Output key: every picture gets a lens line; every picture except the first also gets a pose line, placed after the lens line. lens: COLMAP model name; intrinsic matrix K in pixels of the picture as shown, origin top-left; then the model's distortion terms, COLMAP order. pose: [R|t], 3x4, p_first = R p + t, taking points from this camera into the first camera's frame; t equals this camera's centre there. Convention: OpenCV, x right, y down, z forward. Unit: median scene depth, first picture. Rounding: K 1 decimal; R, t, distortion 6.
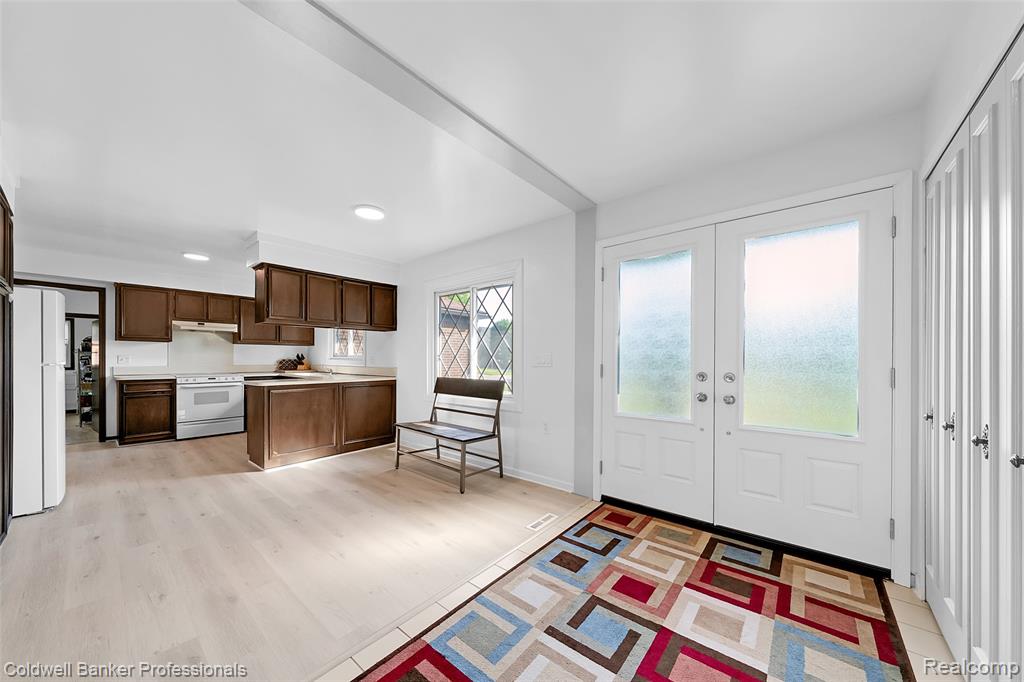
lens RADIAL K [[358.8, 0, 481.2], [0, 358.8, 358.4], [0, 0, 1]] dist [-0.002142, -0.000044]
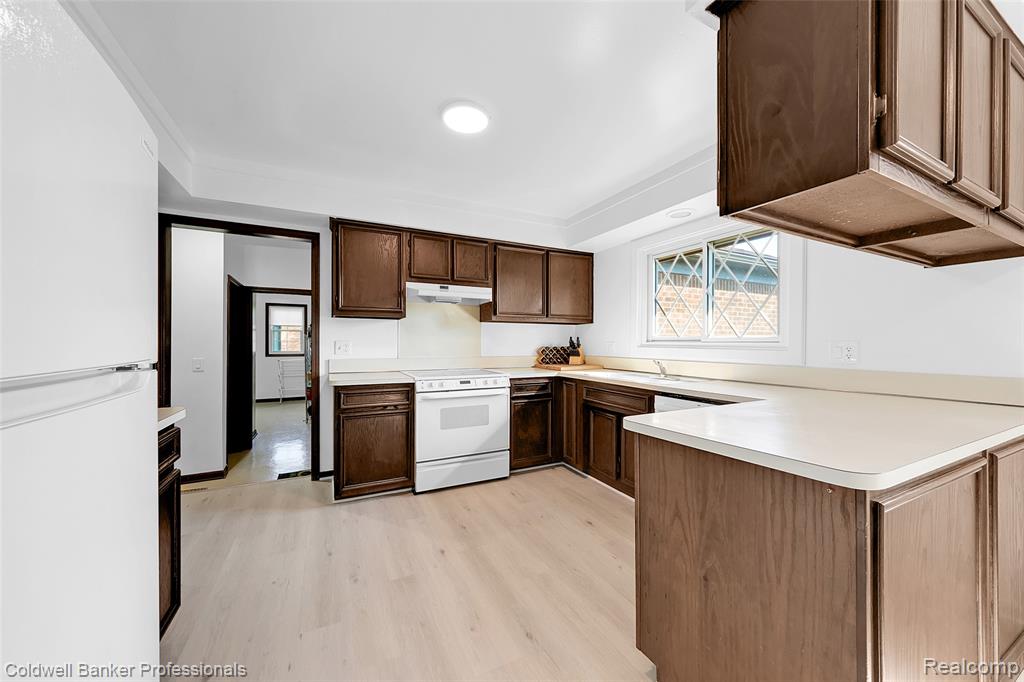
lens RADIAL K [[368.2, 0, 511.7], [0, 368.2, 342.0], [0, 0, 1]] dist [-0.000282, -0.000040]
pose [[0.936537, -0.001875, -0.350565, -0.491778], [0.000869, 0.999995, -0.003028, -0.004524], [0.350568, 0.002531, 0.936534, 0.497853]]
